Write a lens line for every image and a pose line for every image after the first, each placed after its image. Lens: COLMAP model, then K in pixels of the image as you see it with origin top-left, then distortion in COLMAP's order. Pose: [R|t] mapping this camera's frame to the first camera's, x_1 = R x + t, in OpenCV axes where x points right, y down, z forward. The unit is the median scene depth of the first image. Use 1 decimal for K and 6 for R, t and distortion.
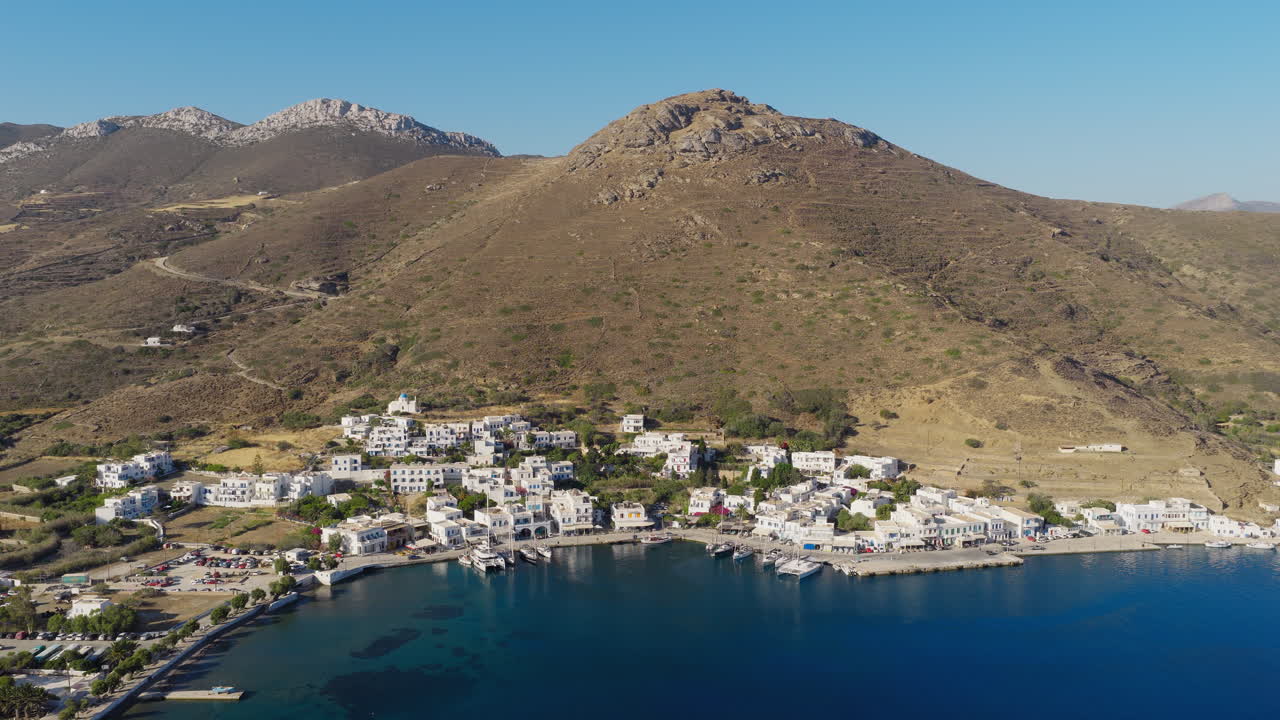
lens RADIAL K [[1093.6, 0, 640.0], [0, 1093.6, 360.0], [0, 0, 1]] dist [-0.017023, 0.057896]
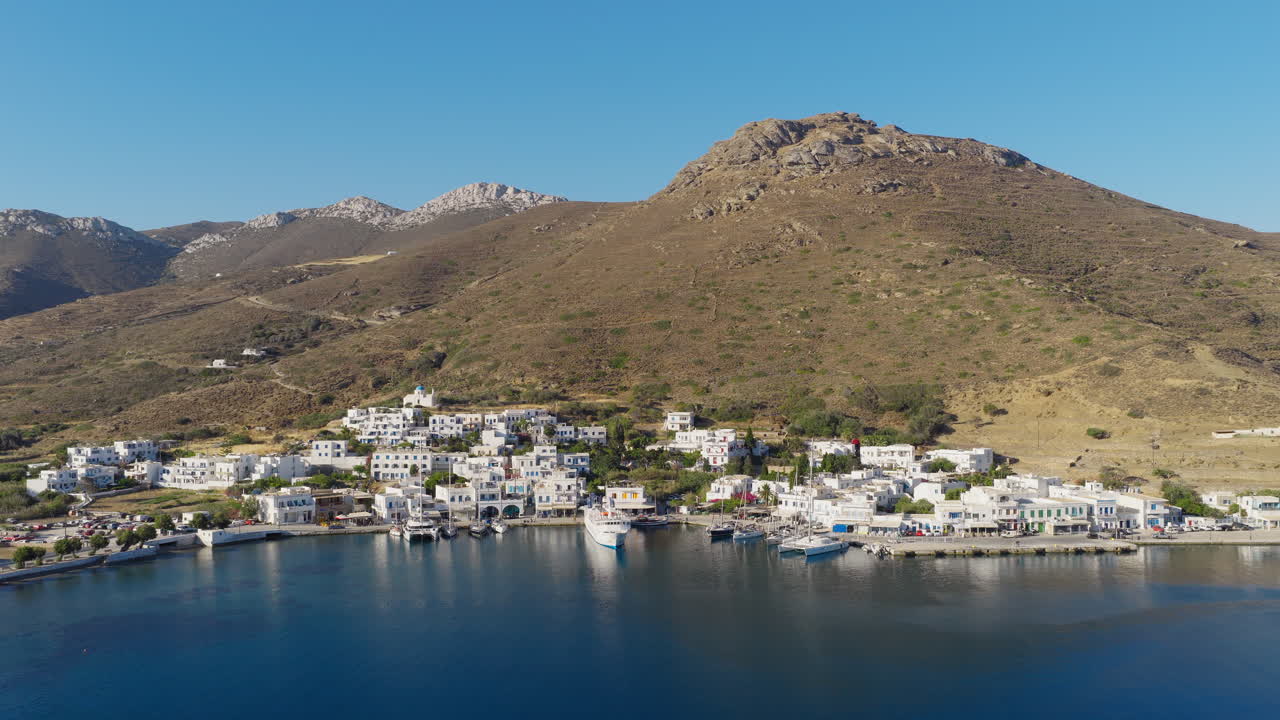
lens RADIAL K [[1093.6, 0, 640.0], [0, 1093.6, 360.0], [0, 0, 1]] dist [-0.017023, 0.057896]
pose [[0.985379, -0.007261, -0.170220, 0.095858], [-0.009912, 0.994956, -0.099817, 0.085293], [0.170087, 0.100044, 0.980337, 0.146218]]
